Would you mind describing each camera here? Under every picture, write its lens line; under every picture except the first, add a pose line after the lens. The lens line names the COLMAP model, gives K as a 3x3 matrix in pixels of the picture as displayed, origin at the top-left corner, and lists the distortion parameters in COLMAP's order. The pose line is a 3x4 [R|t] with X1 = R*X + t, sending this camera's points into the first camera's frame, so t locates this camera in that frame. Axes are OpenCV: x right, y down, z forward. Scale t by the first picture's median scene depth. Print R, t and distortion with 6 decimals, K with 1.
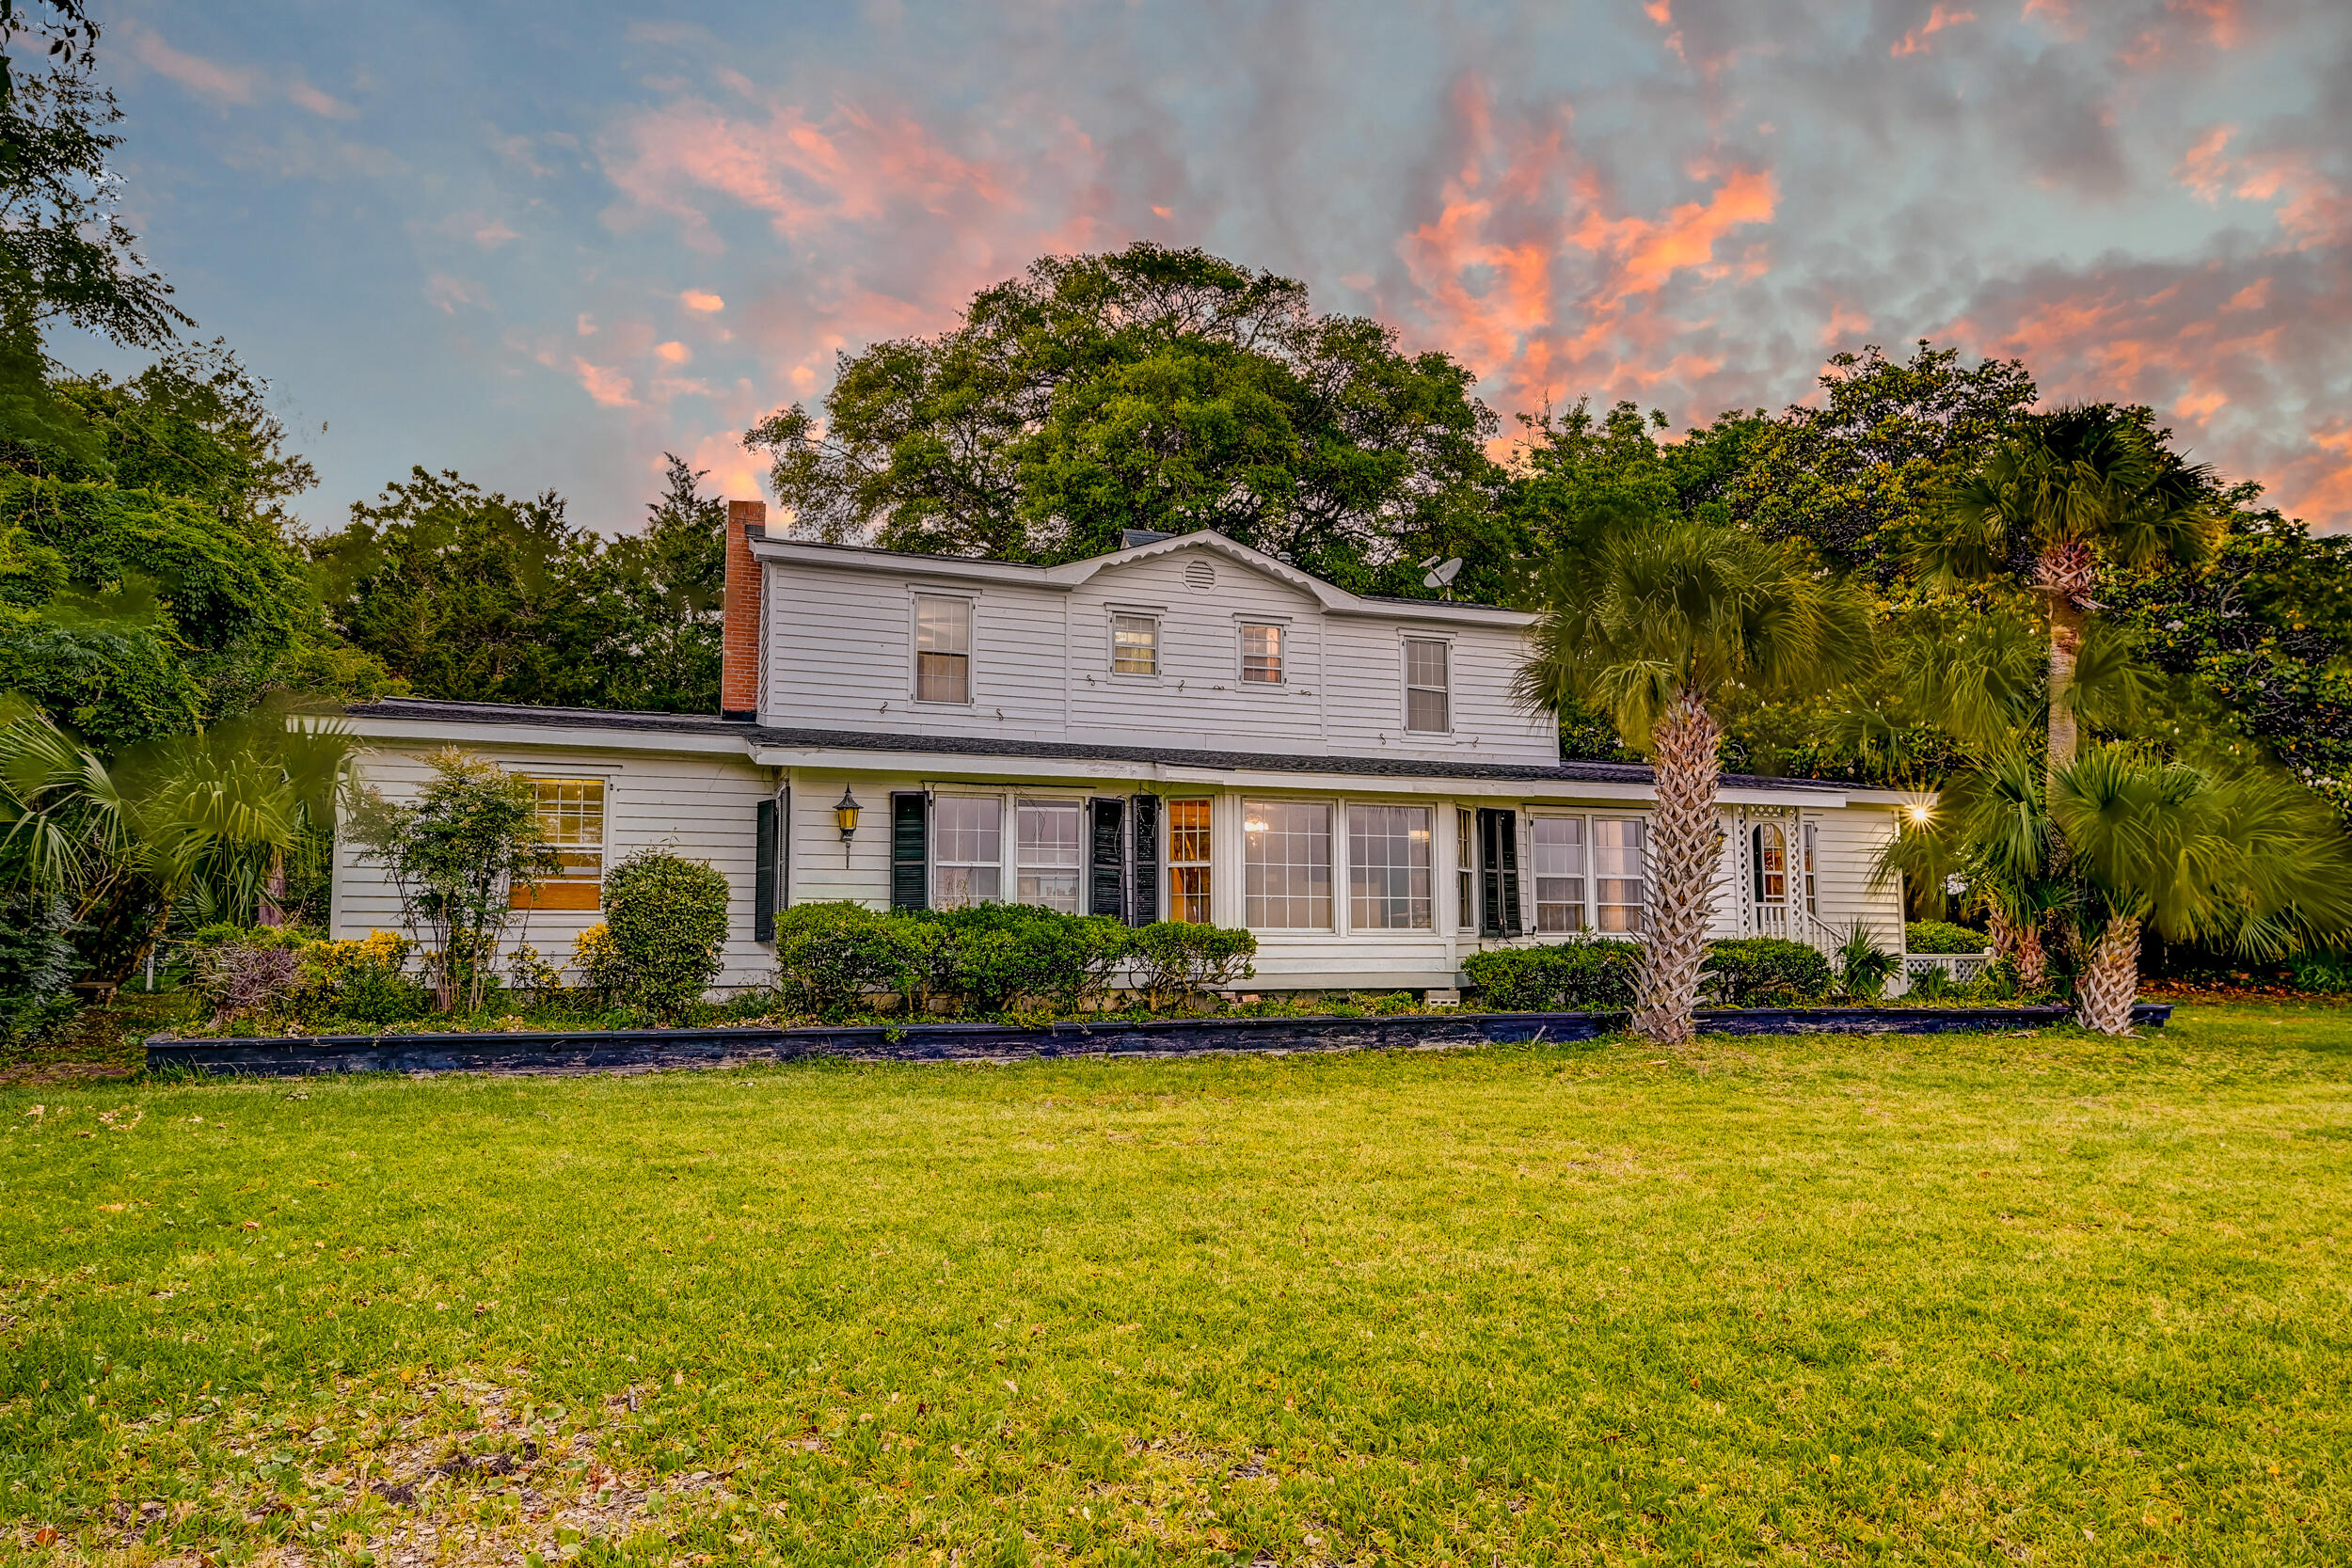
lens RADIAL K [[1461.0, 0, 1134.7], [0, 1461.0, 783.7], [0, 0, 1]] dist [0.013246, 0.001331]
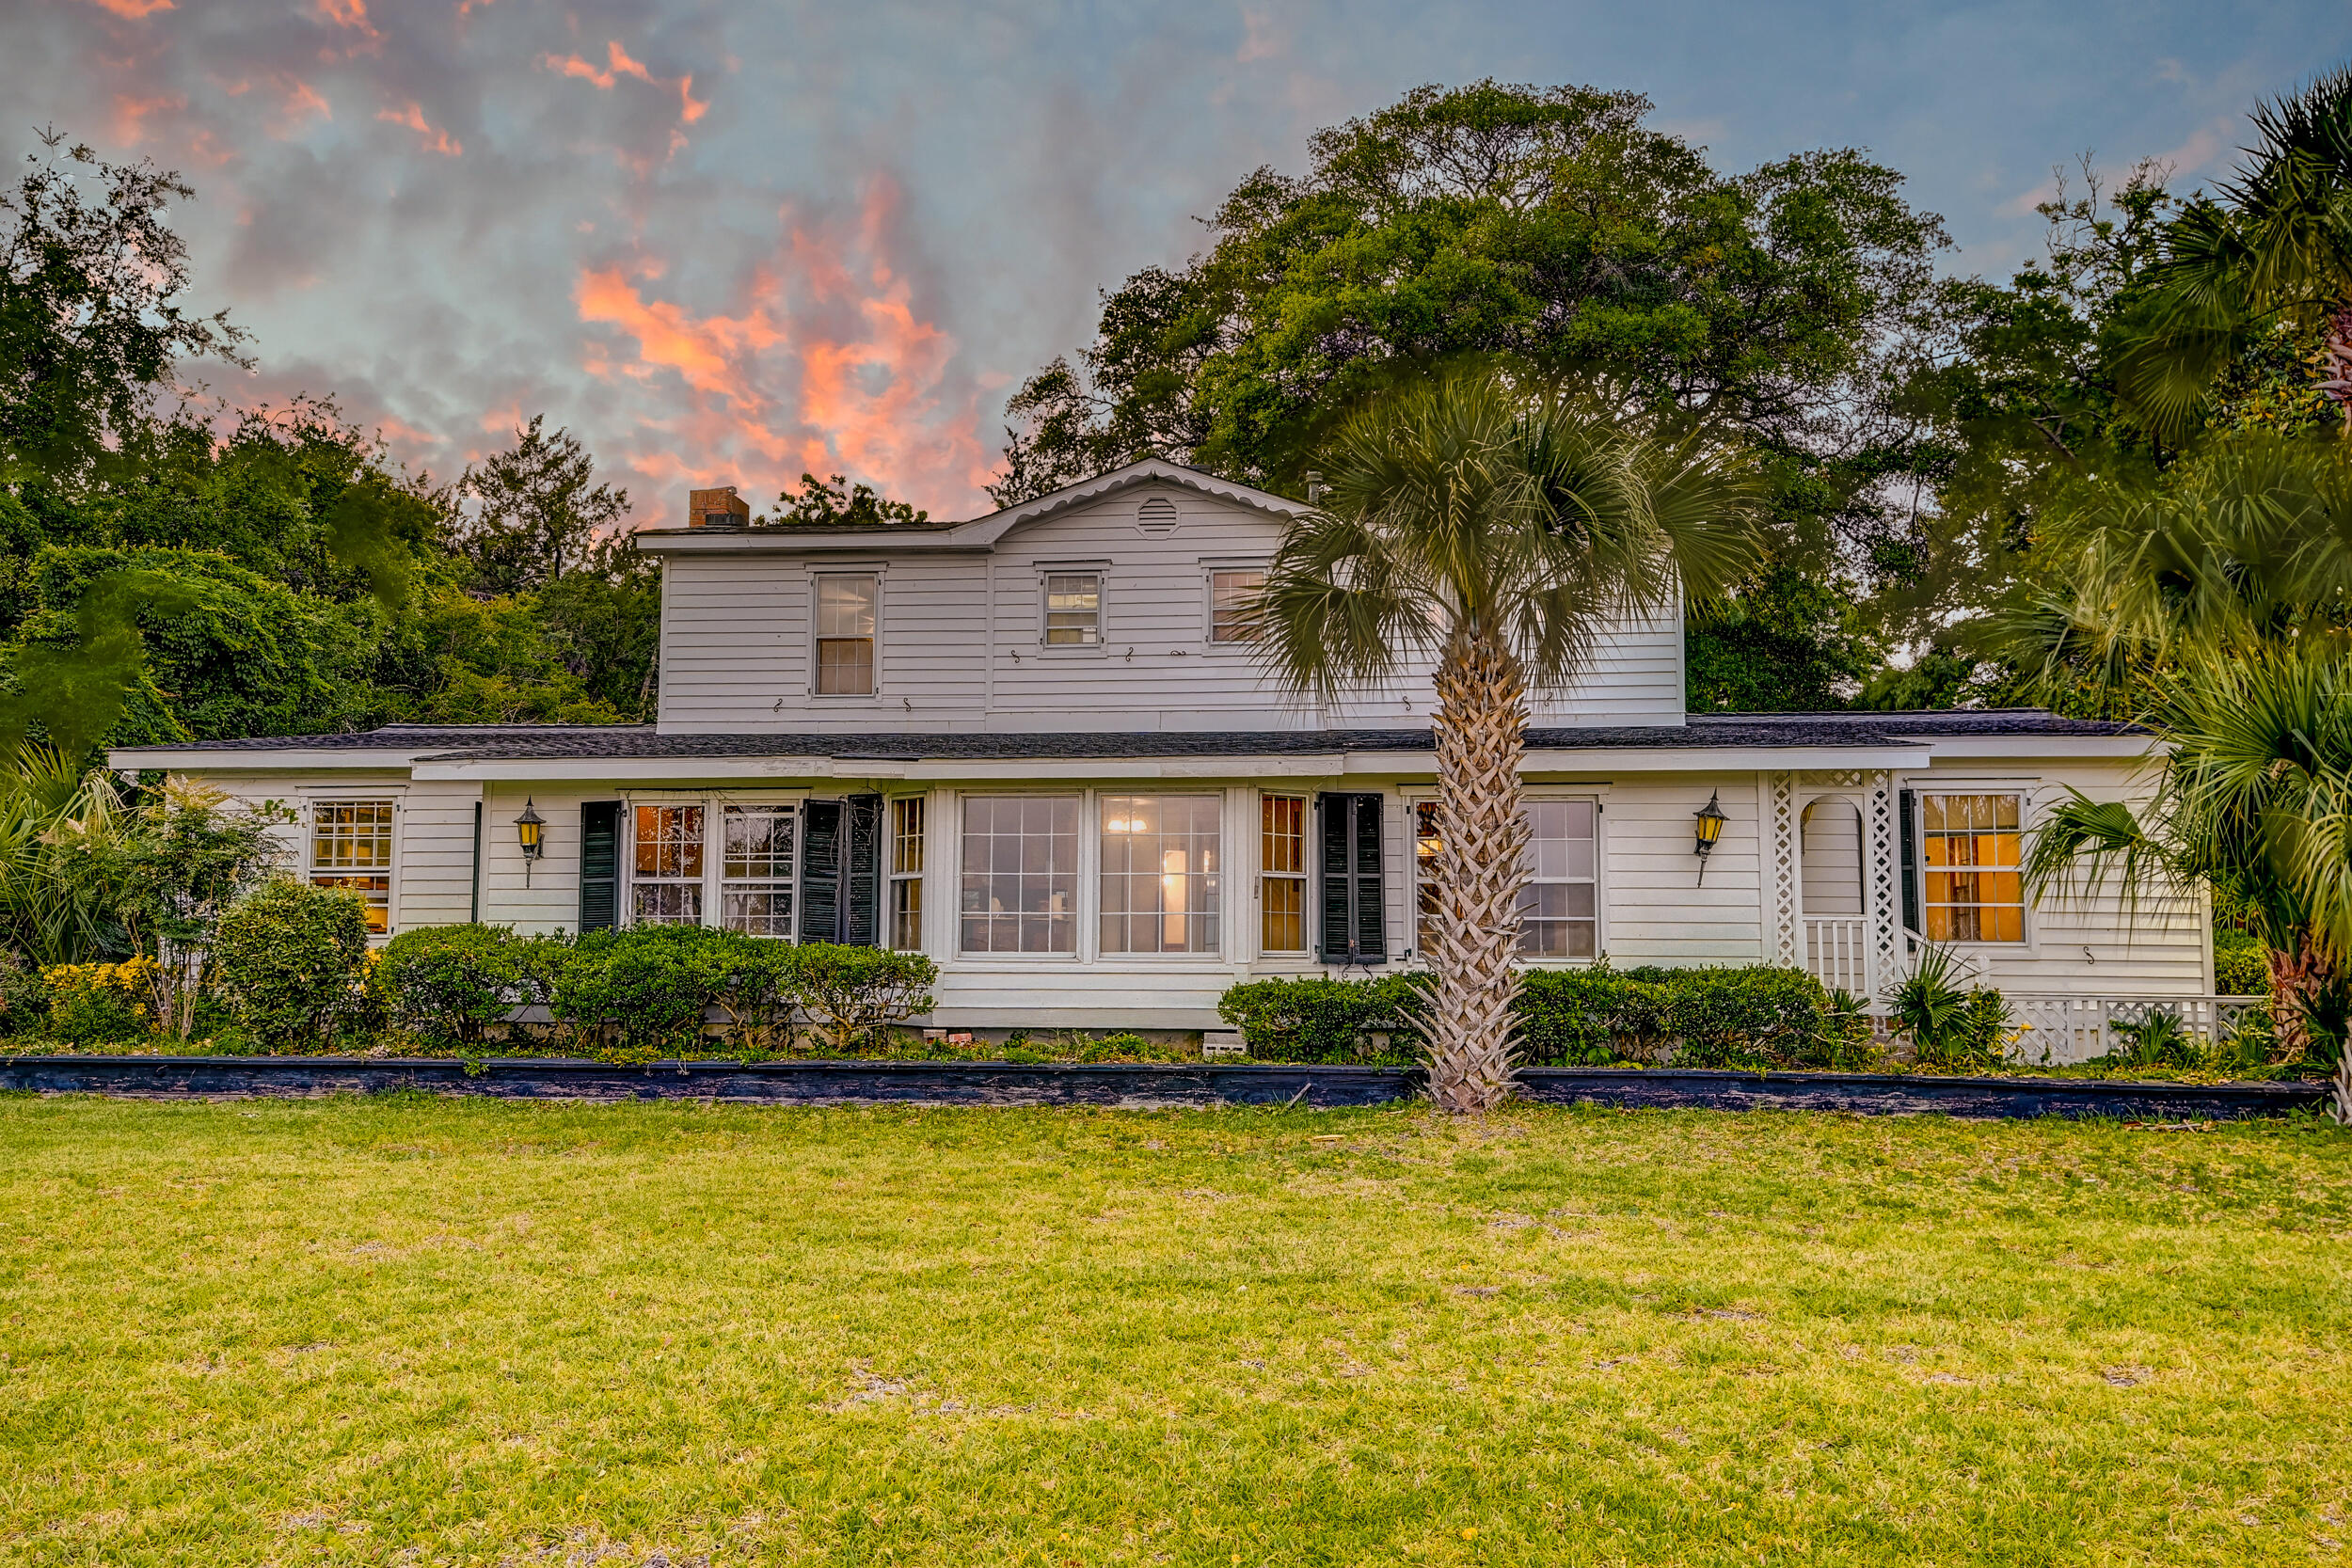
lens RADIAL K [[1696.9, 0, 1123.9], [0, 1696.9, 814.7], [0, 0, 1]] dist [0.030236, 0.000646]
pose [[0.900358, -0.033147, -0.433886, 0.554690], [0.043828, 0.998932, 0.014636, 0.011188], [0.432937, -0.032194, 0.900849, 0.175024]]
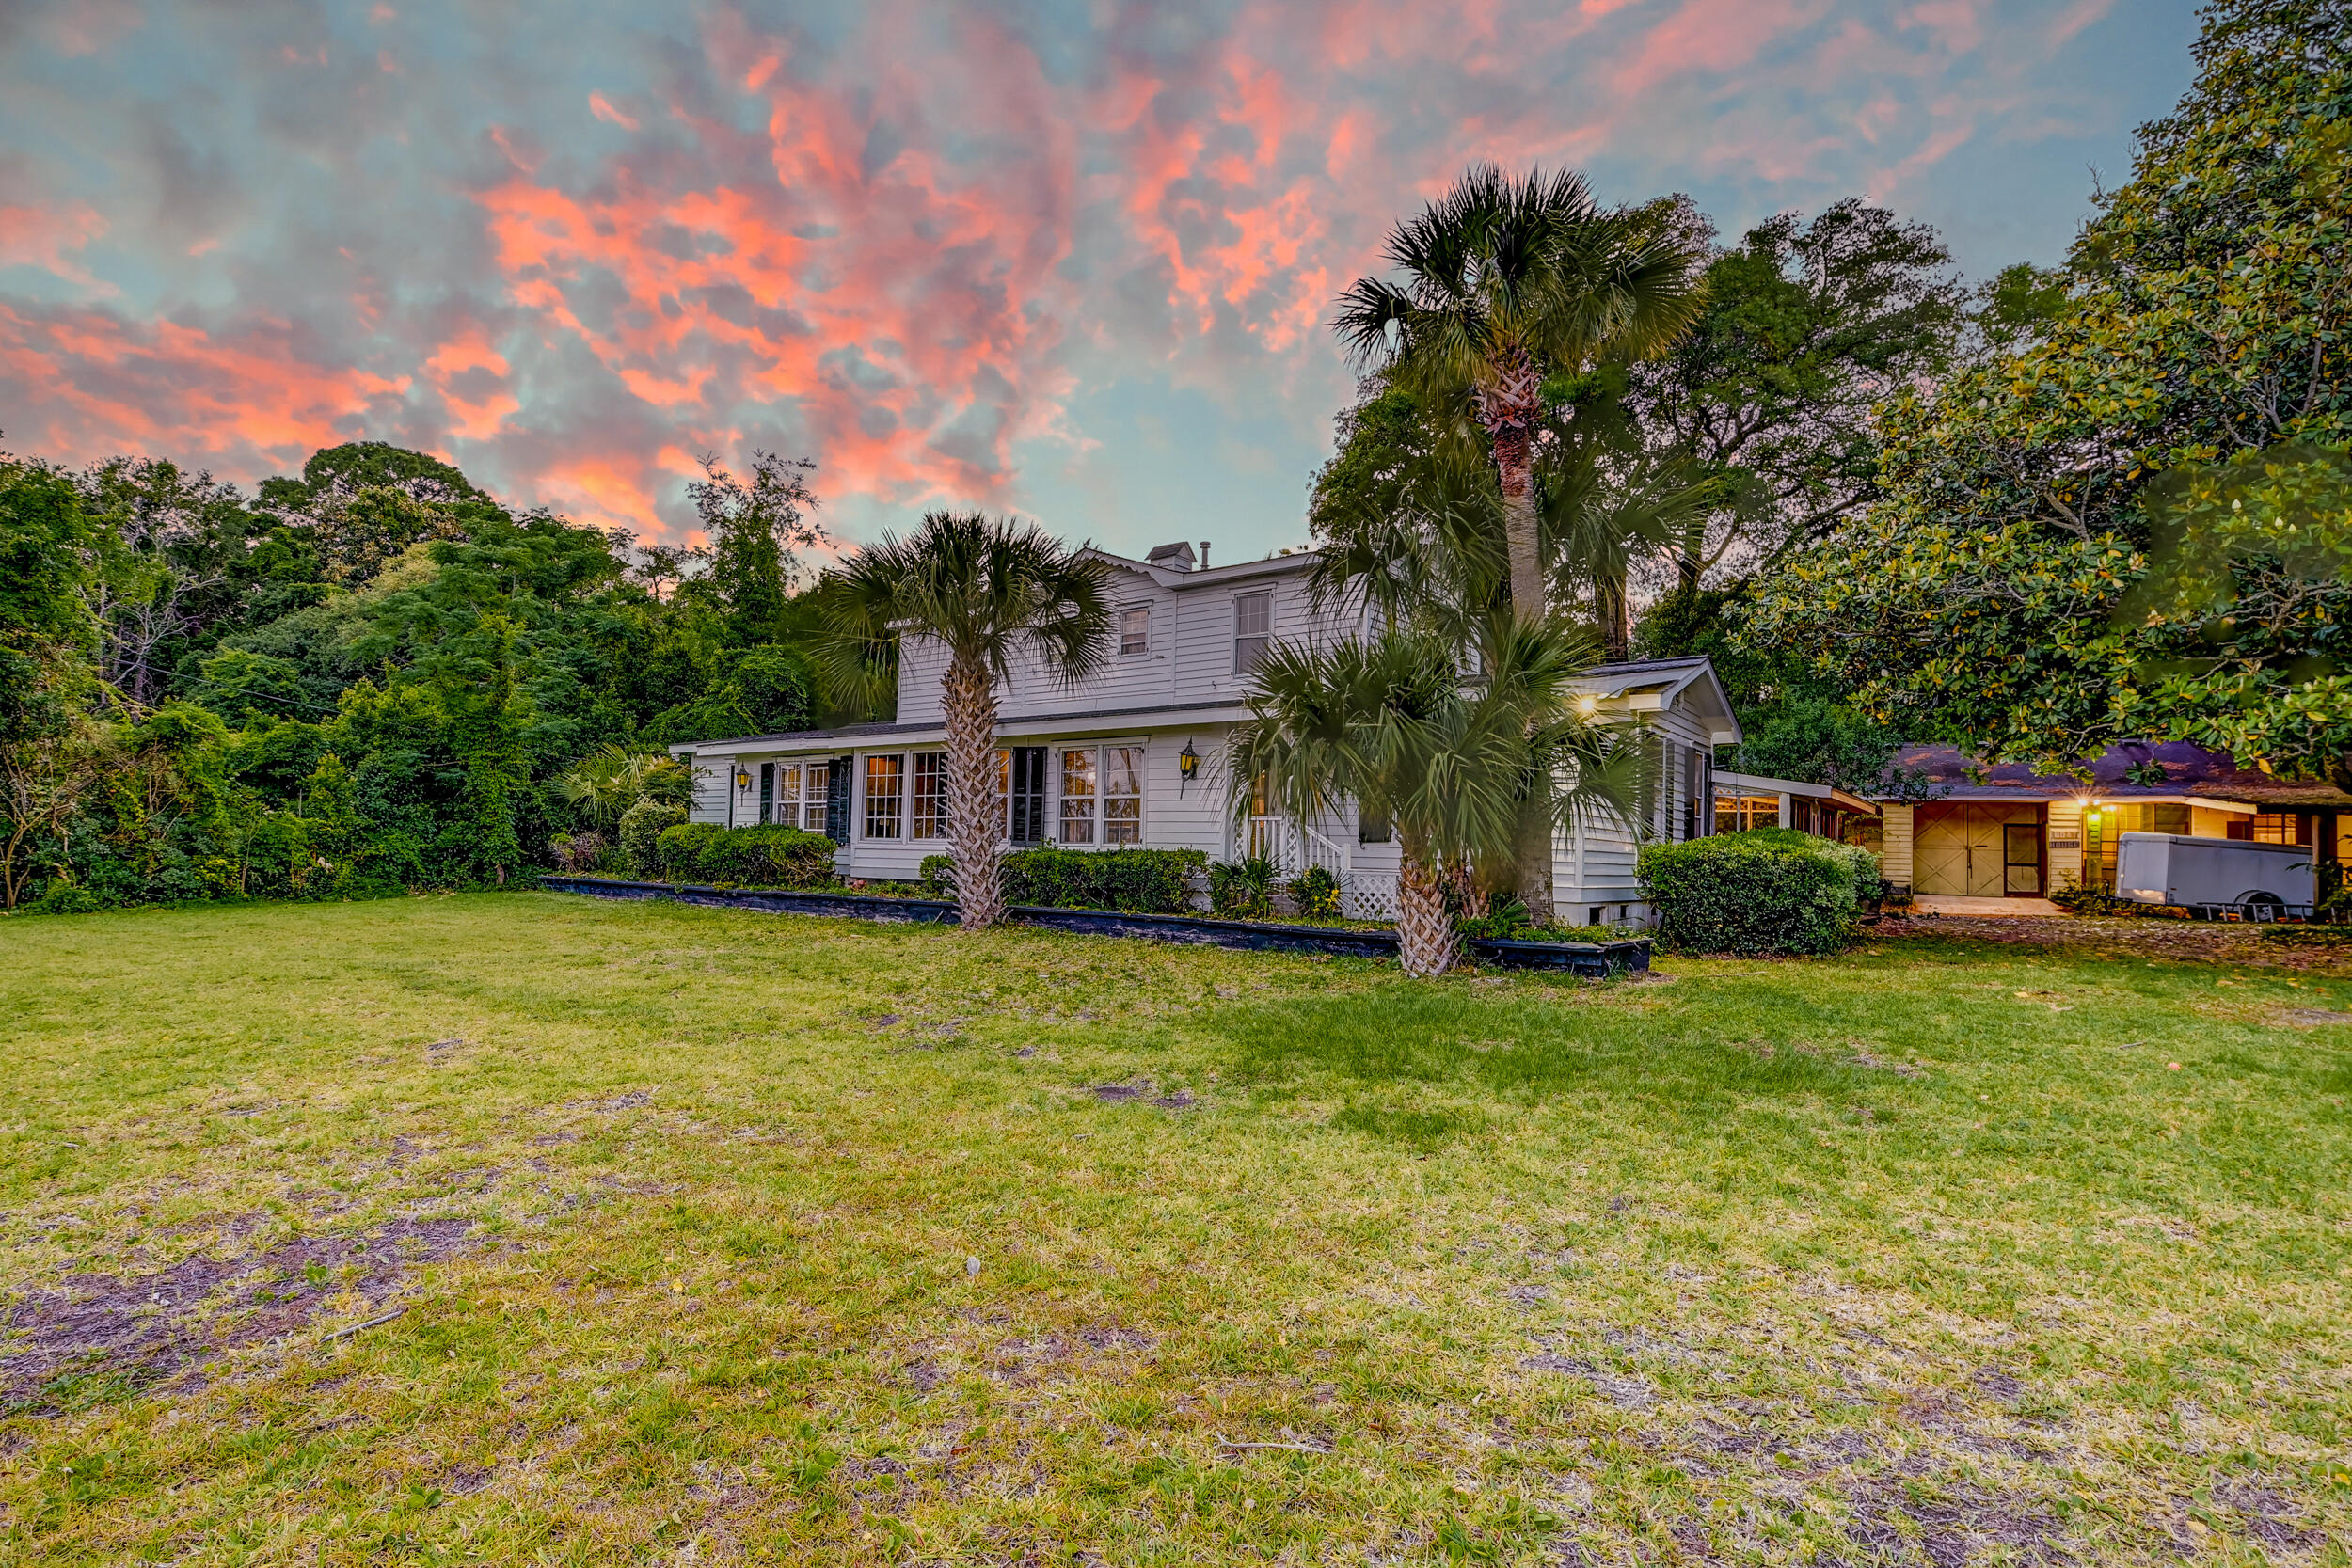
lens RADIAL K [[1080.0, 0, 1169.3], [0, 1080.0, 781.3], [0, 0, 1]] dist [-0.002313, -0.000278]
pose [[0.568395, -0.035821, -0.821976, 1.175856], [0.081311, 0.996607, 0.012796, 0.048456], [0.818728, -0.074109, 0.569379, 0.590634]]
